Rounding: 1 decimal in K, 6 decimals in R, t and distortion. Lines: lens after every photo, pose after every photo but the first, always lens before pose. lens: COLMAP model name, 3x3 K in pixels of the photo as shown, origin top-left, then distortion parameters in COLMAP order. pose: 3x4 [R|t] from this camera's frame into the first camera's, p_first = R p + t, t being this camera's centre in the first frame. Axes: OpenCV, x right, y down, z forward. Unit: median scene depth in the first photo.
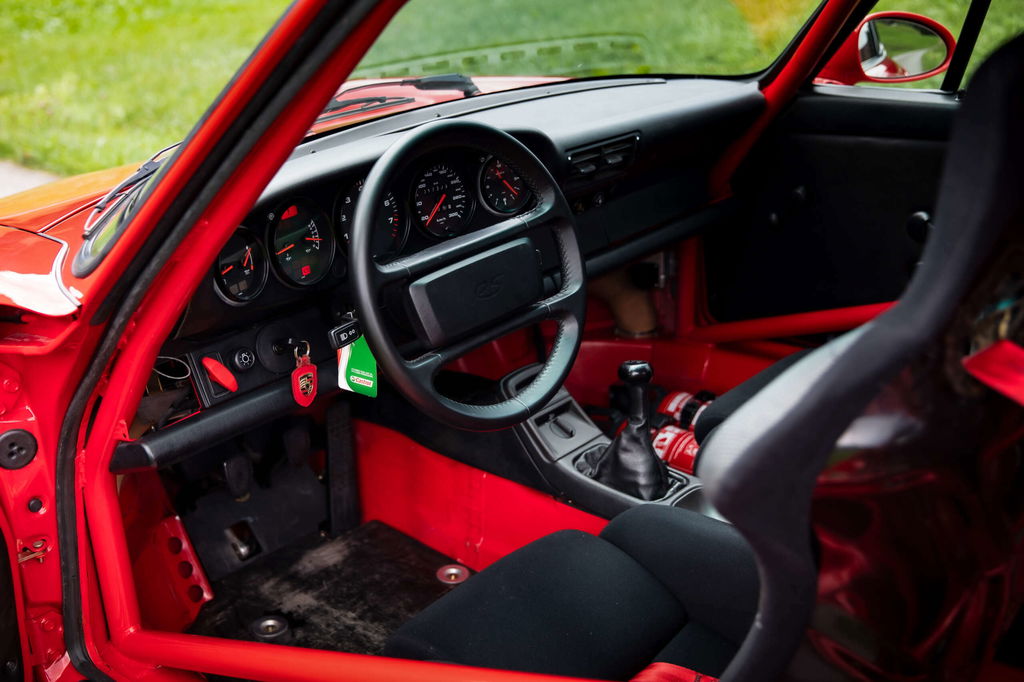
lens RADIAL K [[1183.1, 0, 512.0], [0, 1183.1, 341.0], [0, 0, 1]] dist [0.006118, -0.005263]
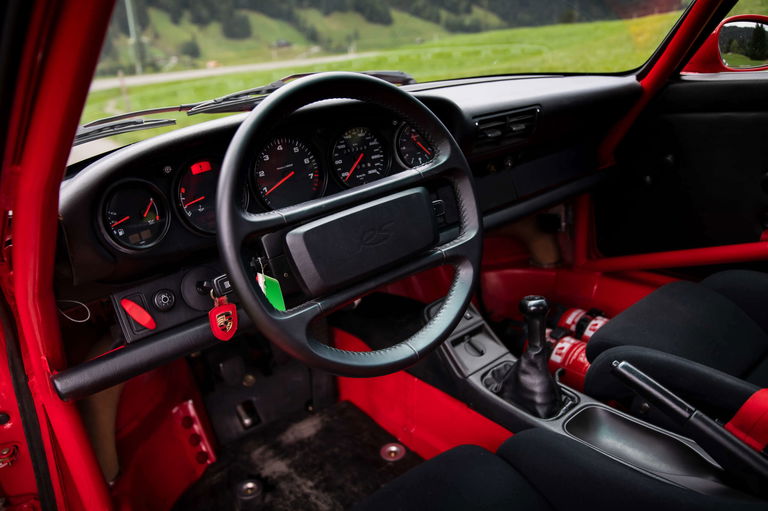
lens RADIAL K [[577.9, 0, 384.0], [0, 577.9, 255.5], [0, 0, 1]] dist [-0.091839, 0.006844]
pose [[0.982079, 0.004349, -0.188422, 0.063076], [-0.004490, 0.999990, -0.000324, -0.021670], [0.188418, 0.001164, 0.982088, 0.402714]]
